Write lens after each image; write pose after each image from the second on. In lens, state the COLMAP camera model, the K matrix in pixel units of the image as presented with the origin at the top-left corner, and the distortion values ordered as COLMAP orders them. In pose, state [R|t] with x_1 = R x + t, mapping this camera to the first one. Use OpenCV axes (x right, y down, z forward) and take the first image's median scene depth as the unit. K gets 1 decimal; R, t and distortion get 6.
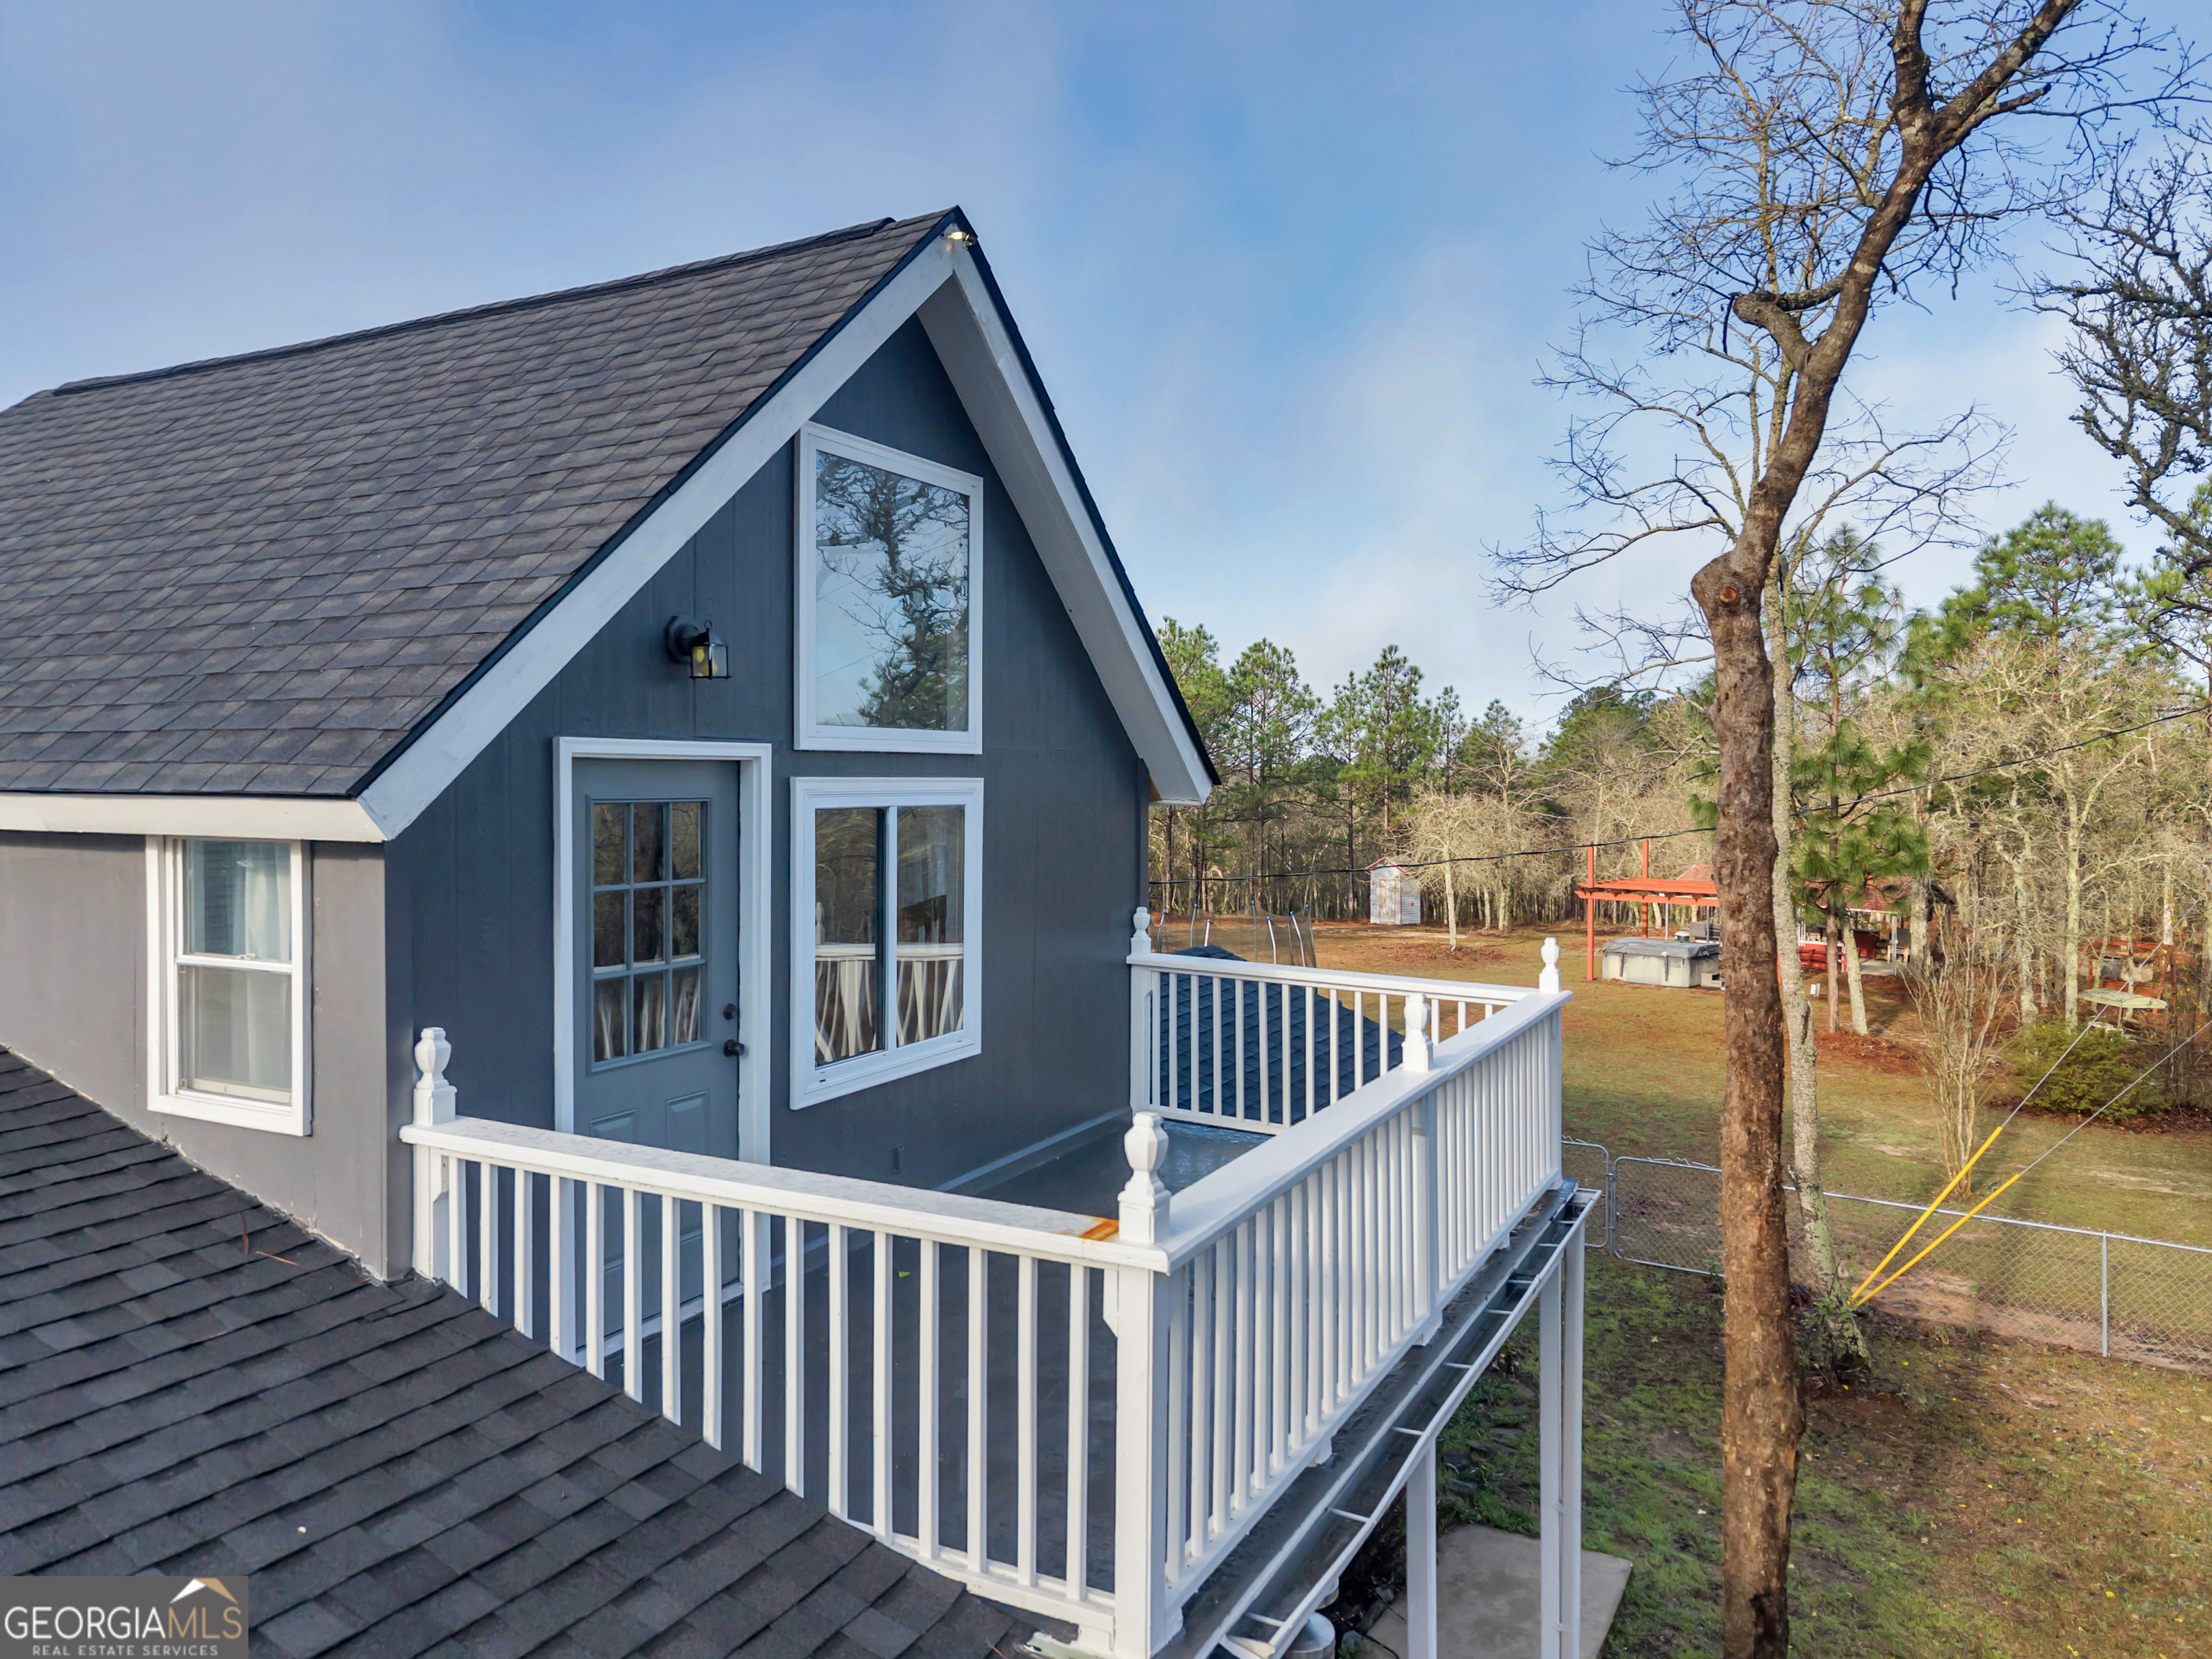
lens RADIAL K [[1541.8, 0, 1106.0], [0, 1541.8, 829.5], [0, 0, 1]] dist [-0.002434, -0.002542]
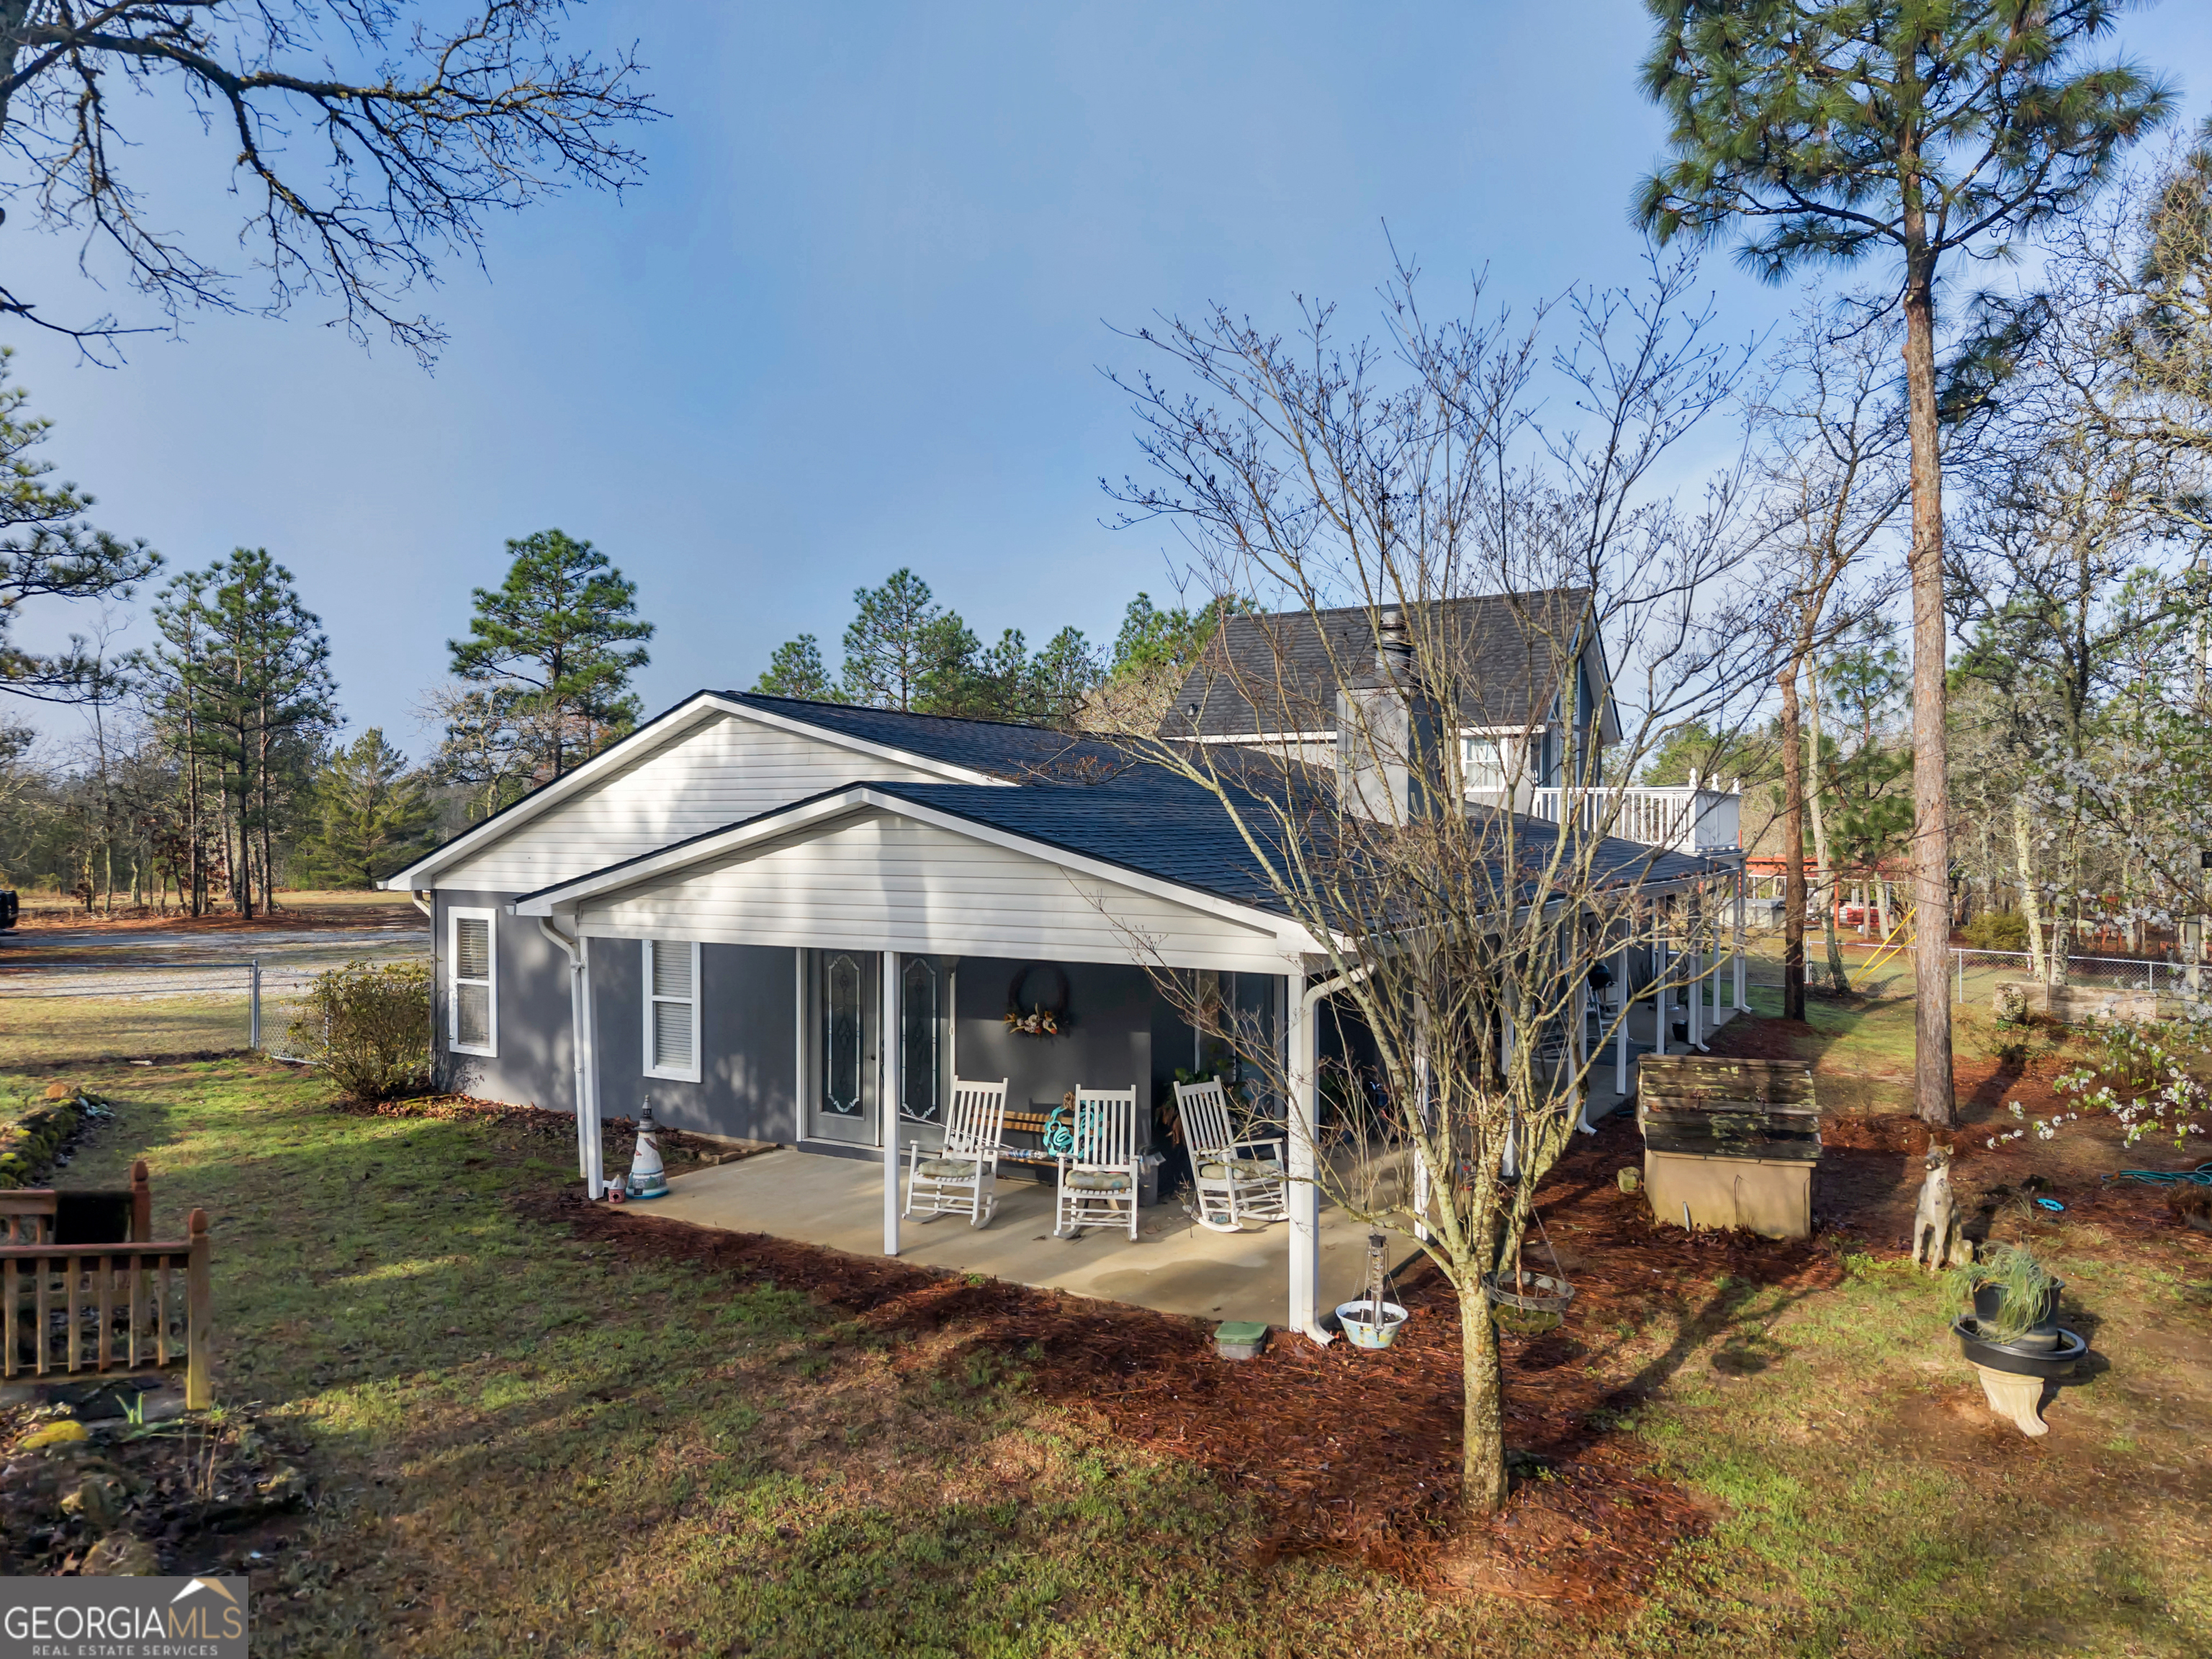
lens RADIAL K [[1541.8, 0, 1106.0], [0, 1541.8, 829.5], [0, 0, 1]] dist [-0.002434, -0.002542]
pose [[0.999126, -0.003183, -0.041670, -0.223065], [0.001929, 0.999545, -0.030117, 0.066303], [0.041746, 0.030011, 0.998677, -0.568181]]
